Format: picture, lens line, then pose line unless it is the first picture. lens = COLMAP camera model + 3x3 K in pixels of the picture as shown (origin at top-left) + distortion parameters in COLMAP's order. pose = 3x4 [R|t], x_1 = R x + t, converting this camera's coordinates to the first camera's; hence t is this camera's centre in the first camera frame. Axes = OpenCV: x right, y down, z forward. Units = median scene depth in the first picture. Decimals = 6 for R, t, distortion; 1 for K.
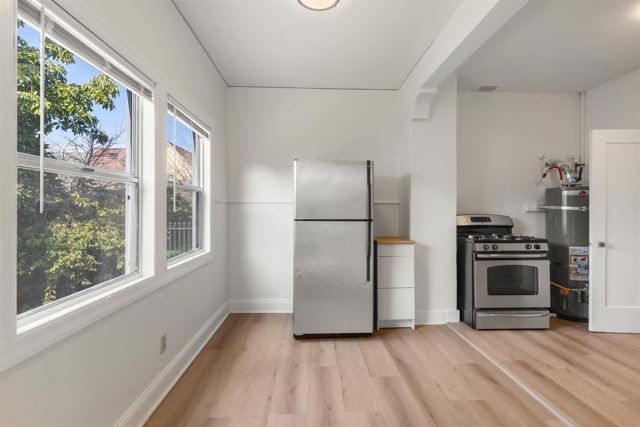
lens RADIAL K [[311.6, 0, 322.2], [0, 311.6, 210.1], [0, 0, 1]] dist [0.002307, 0.002842]
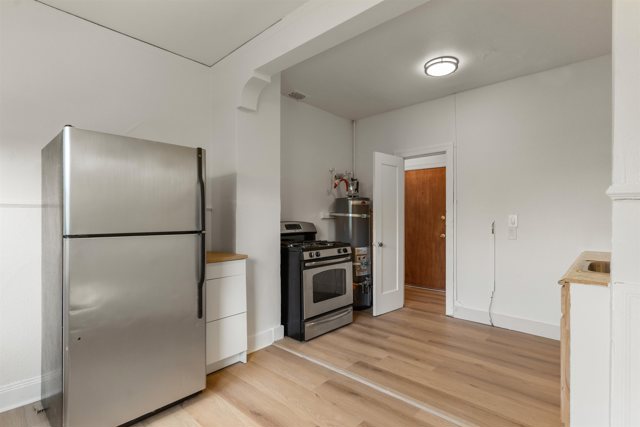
lens RADIAL K [[311.6, 0, 319.4], [0, 311.6, 217.1], [0, 0, 1]] dist [0.002307, 0.002842]
pose [[0.700083, -0.001594, 0.714059, -0.160250], [-0.000924, 0.999995, 0.003138, -0.003972], [-0.714061, -0.002857, 0.700078, 0.291192]]
